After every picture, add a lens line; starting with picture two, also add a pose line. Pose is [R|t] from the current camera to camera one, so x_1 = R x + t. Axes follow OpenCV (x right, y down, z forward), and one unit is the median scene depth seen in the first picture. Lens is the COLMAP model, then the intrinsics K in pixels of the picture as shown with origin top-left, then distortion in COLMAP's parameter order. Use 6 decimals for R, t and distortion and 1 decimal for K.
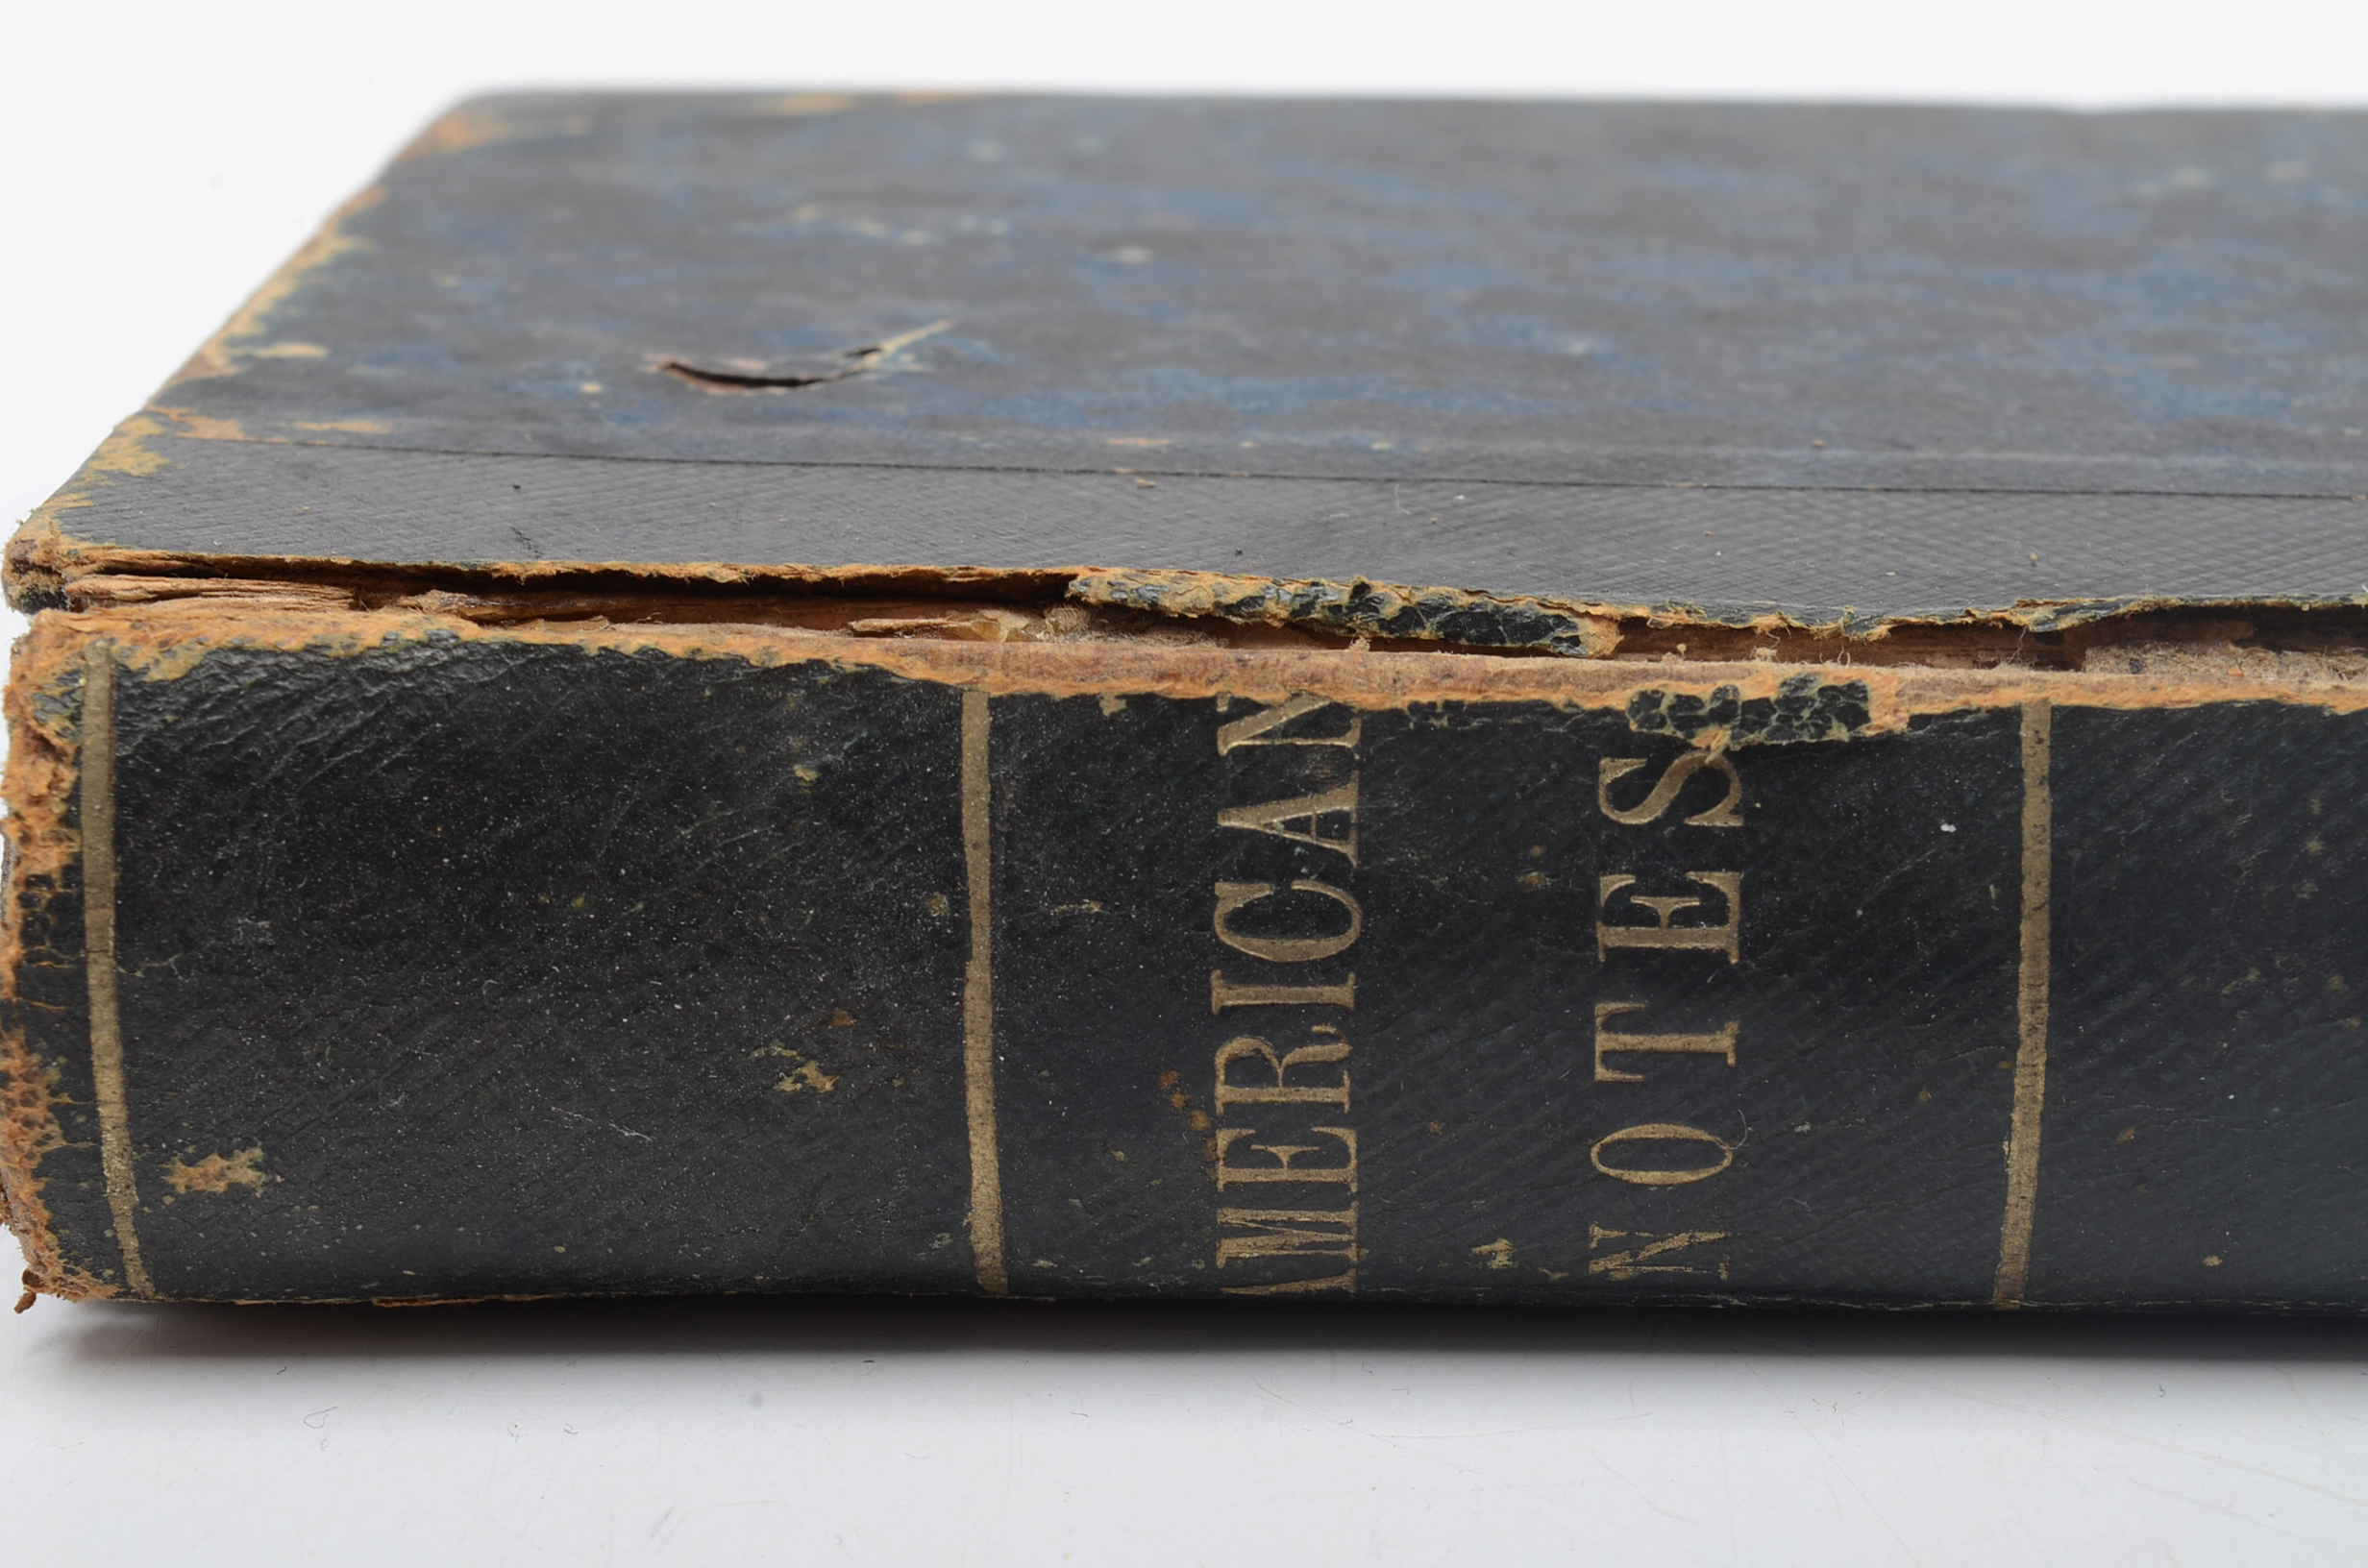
lens RADIAL K [[5461.4, 0, 1187.1], [0, 5461.4, 787.2], [0, 0, 1]] dist [-0.044930, 0.000000]
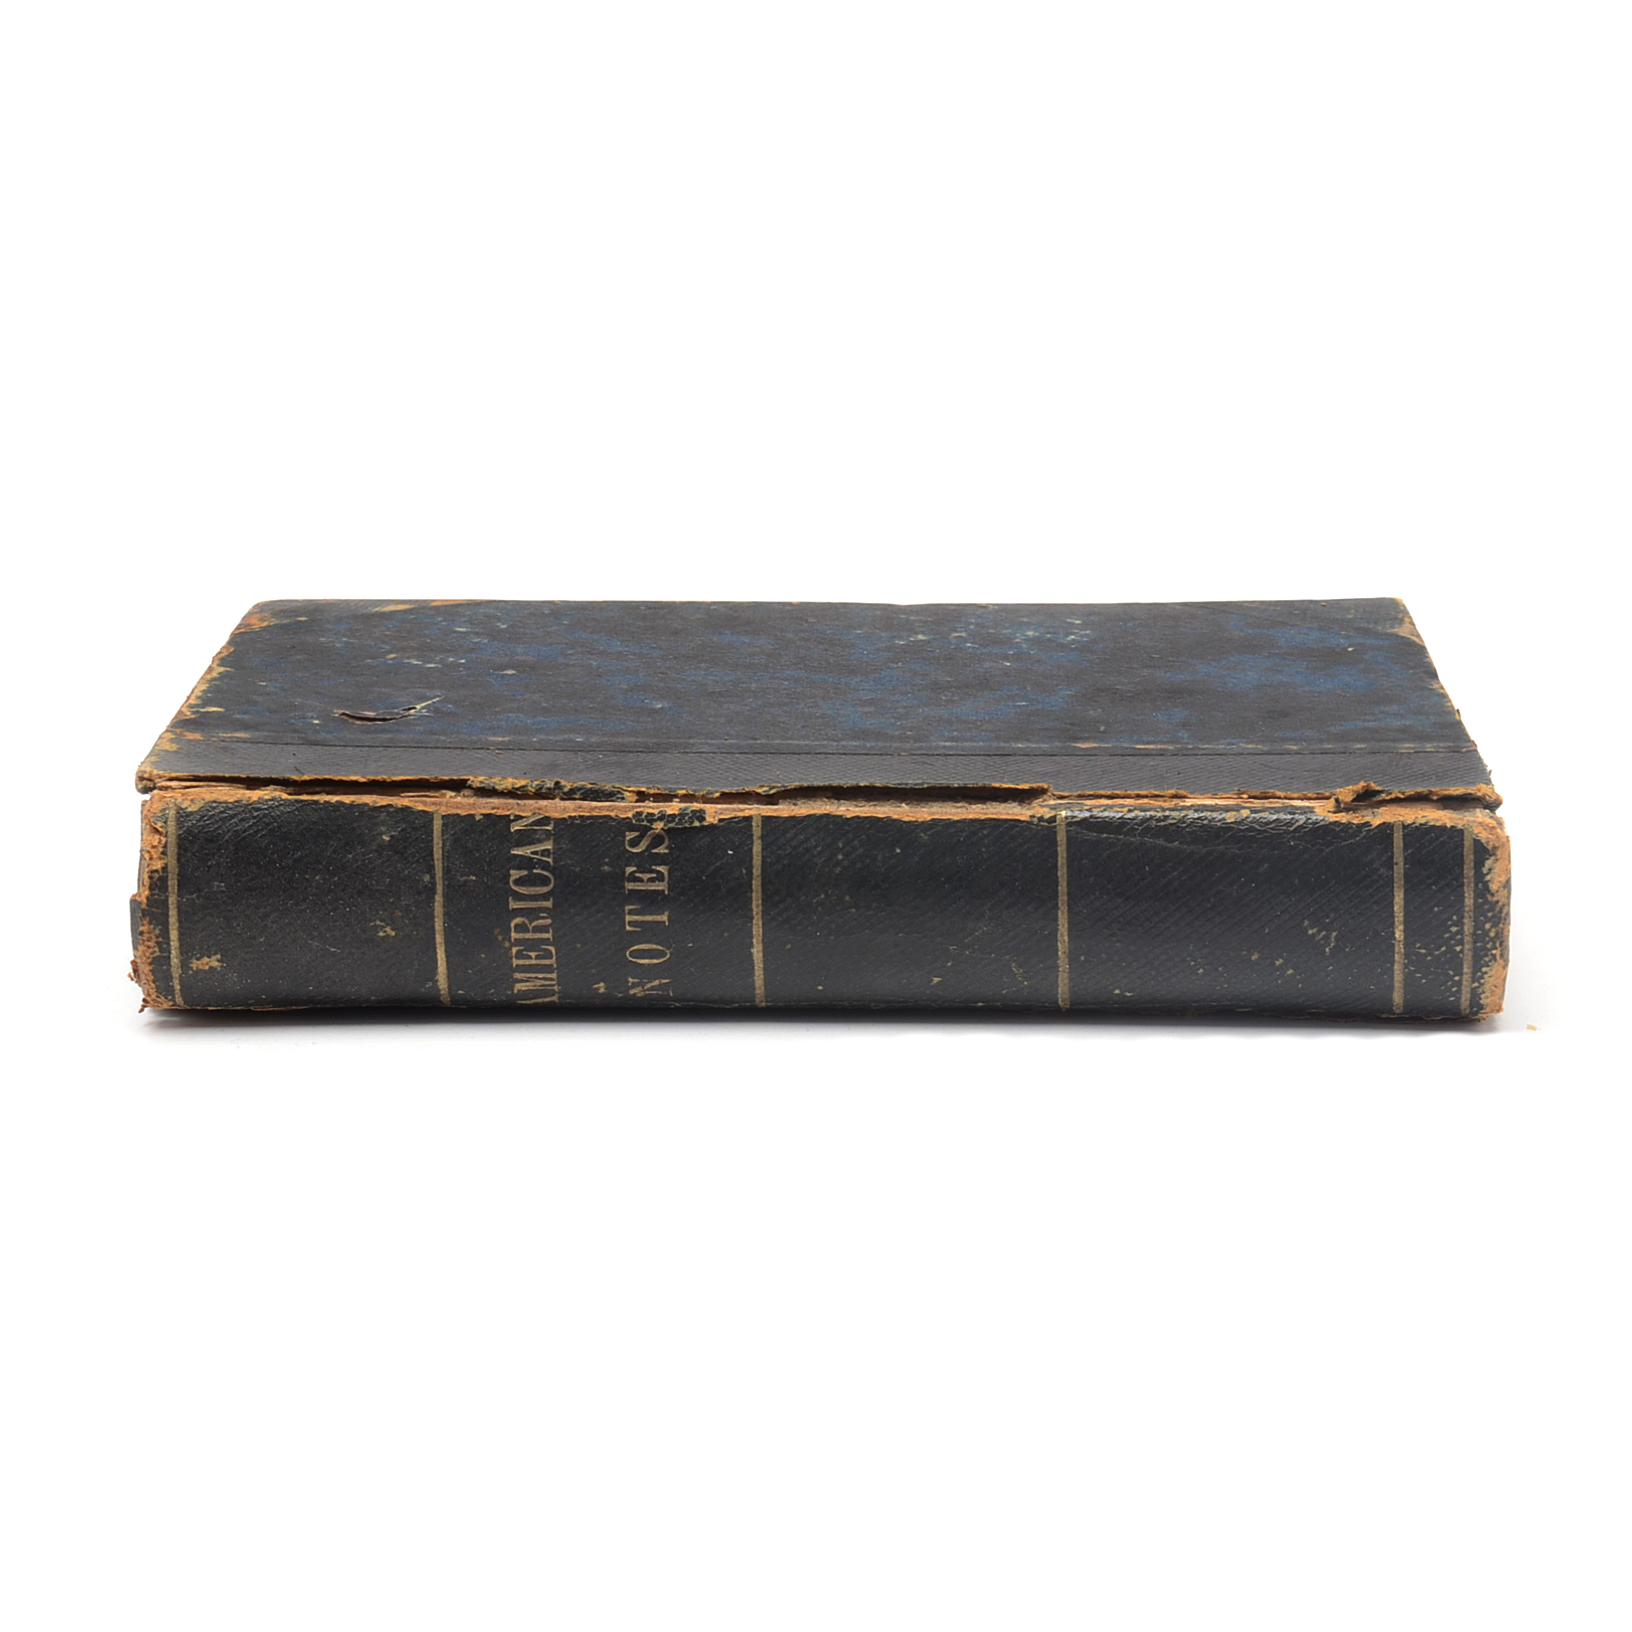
lens RADIAL K [[5582.1, 0, 815.6], [0, 5582.1, 813.6], [0, 0, 1]] dist [0.087541, 0.000000]
pose [[0.999980, -0.005769, -0.002501, 0.195742], [0.005627, 0.998549, -0.053559, 0.162667], [0.002806, 0.053544, 0.998562, -2.342716]]
